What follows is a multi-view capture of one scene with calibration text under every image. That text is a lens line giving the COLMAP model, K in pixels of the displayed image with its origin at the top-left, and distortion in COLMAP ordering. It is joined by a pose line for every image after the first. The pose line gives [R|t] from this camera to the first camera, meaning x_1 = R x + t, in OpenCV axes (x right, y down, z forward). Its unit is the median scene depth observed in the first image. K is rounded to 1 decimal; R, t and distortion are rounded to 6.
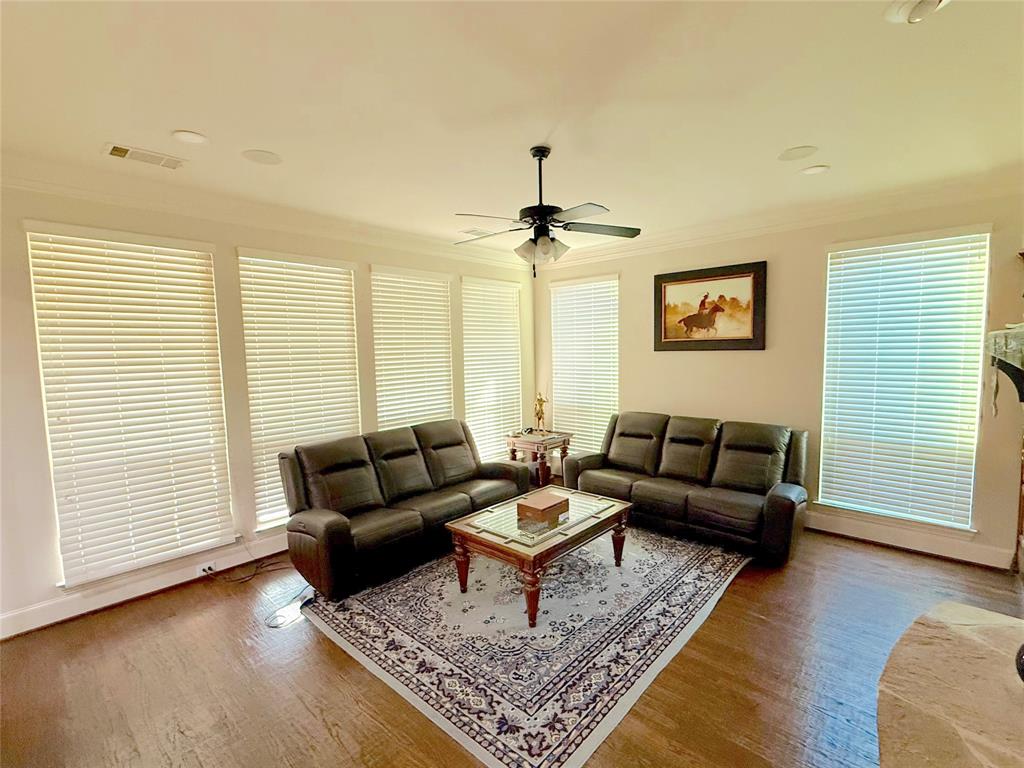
lens RADIAL K [[469.9, 0, 512.1], [0, 469.9, 385.6], [0, 0, 1]] dist [-0.005240, -0.000197]
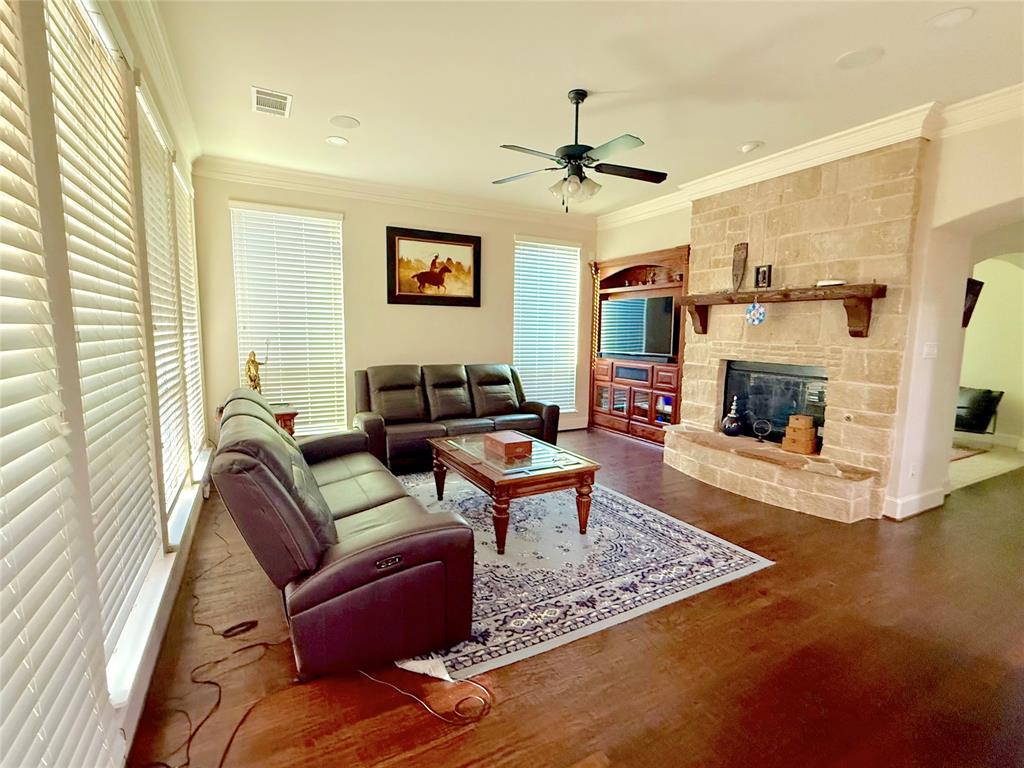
lens RADIAL K [[469.9, 0, 512.5], [0, 469.9, 383.4], [0, 0, 1]] dist [-0.005240, -0.000197]
pose [[0.326430, -0.083798, 0.941499, -0.658571], [0.056890, 0.995998, 0.068925, 0.048221], [-0.943508, 0.031062, 0.329891, 0.502319]]
